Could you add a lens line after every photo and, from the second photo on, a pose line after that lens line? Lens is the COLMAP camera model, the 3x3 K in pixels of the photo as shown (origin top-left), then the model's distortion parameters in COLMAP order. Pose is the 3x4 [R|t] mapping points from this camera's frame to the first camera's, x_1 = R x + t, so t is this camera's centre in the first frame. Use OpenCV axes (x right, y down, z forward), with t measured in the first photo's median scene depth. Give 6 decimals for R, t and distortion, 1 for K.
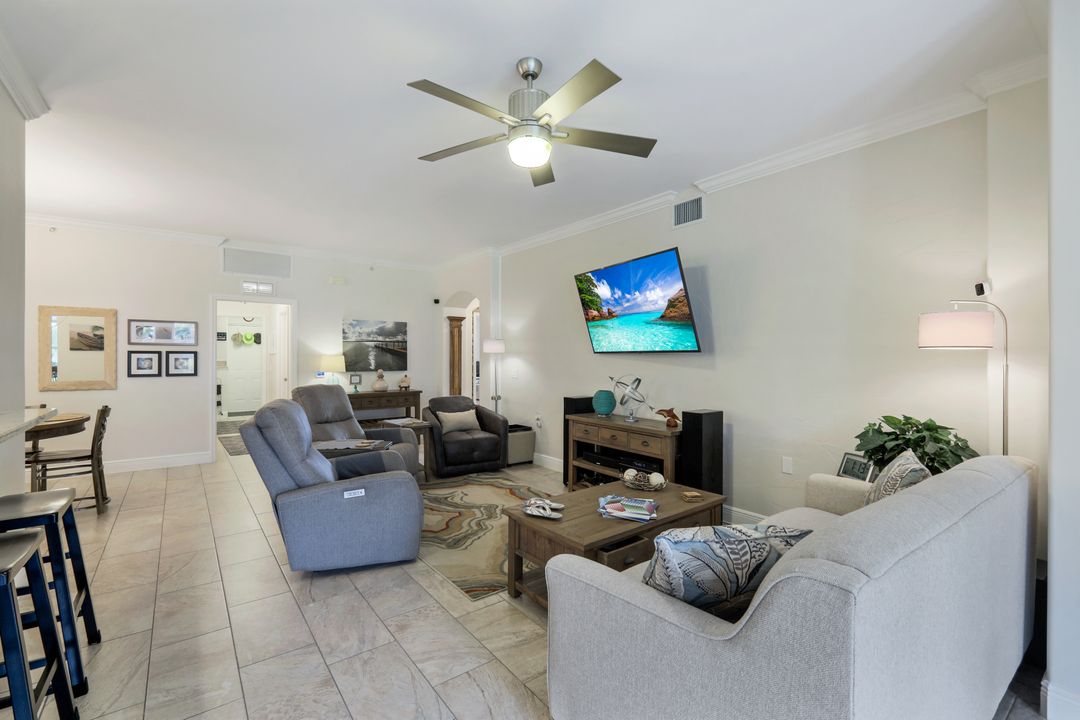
lens RADIAL K [[477.3, 0, 542.2], [0, 477.3, 356.7], [0, 0, 1]] dist [0.002450, 0.000214]
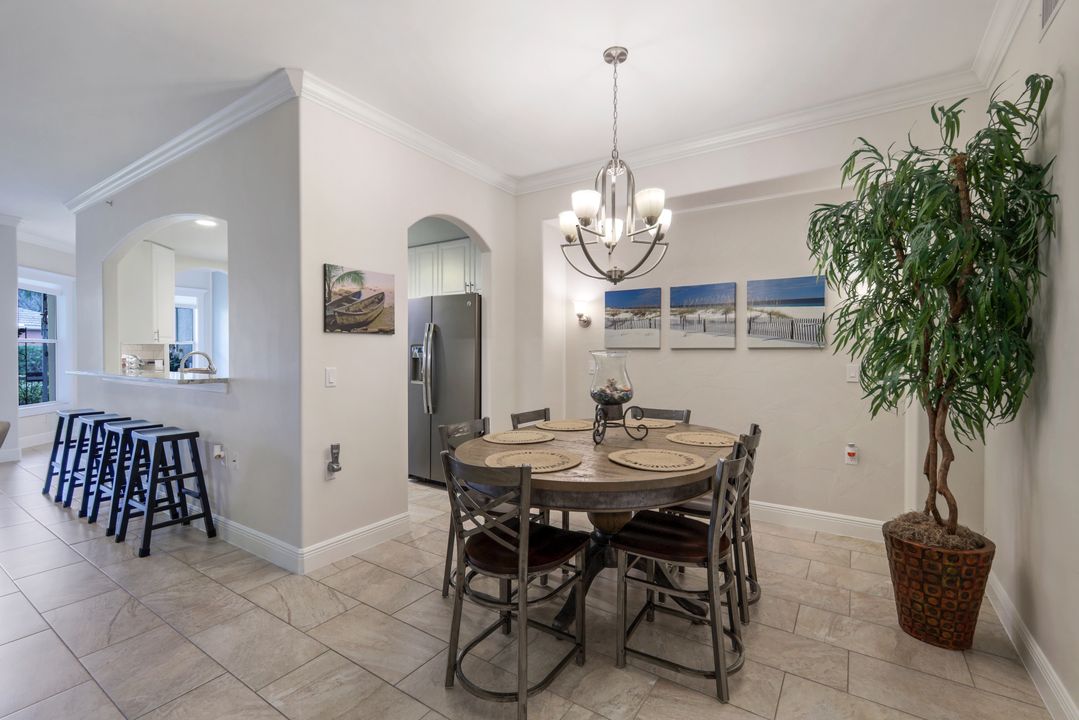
lens RADIAL K [[478.5, 0, 542.0], [0, 478.5, 354.4], [0, 0, 1]] dist [0.000581, -0.000175]
pose [[-0.945371, 0.000171, -0.325997, -0.542568], [-0.002094, 0.999976, 0.006597, 0.008852], [0.325990, 0.006920, -0.945348, 0.916231]]
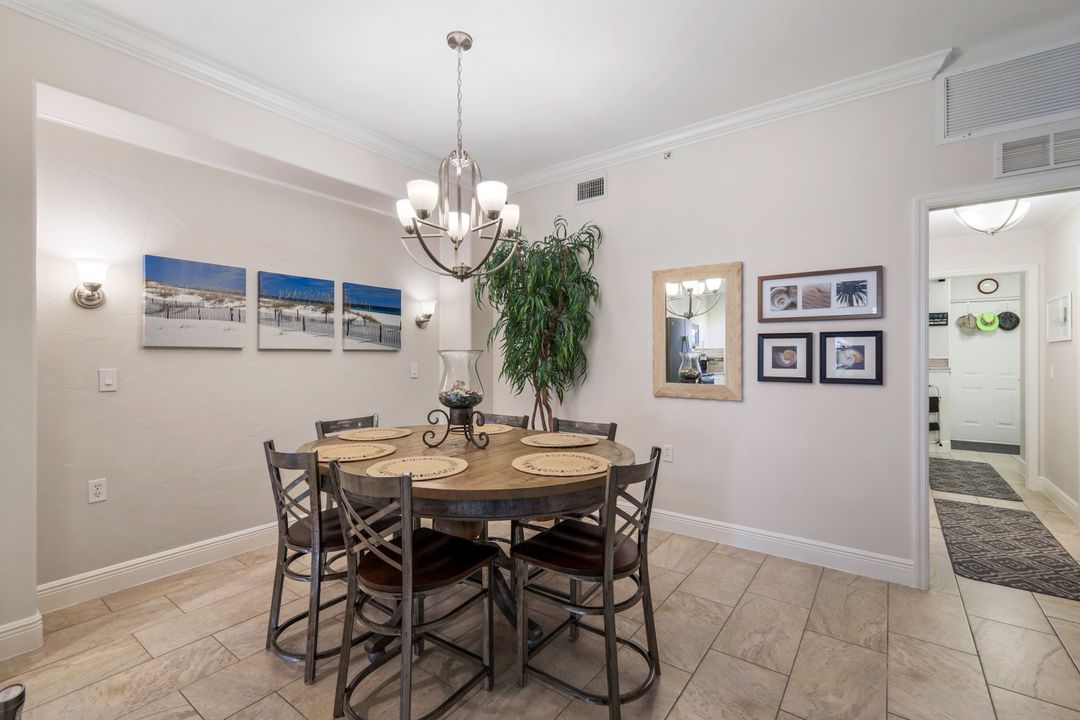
lens RADIAL K [[477.3, 0, 542.2], [0, 477.3, 356.7], [0, 0, 1]] dist [0.002450, 0.000214]
pose [[0.282951, -0.001002, -0.959134, -0.351231], [-0.001177, 0.999998, -0.001392, 0.013257], [0.959134, 0.001523, 0.282949, 0.521678]]
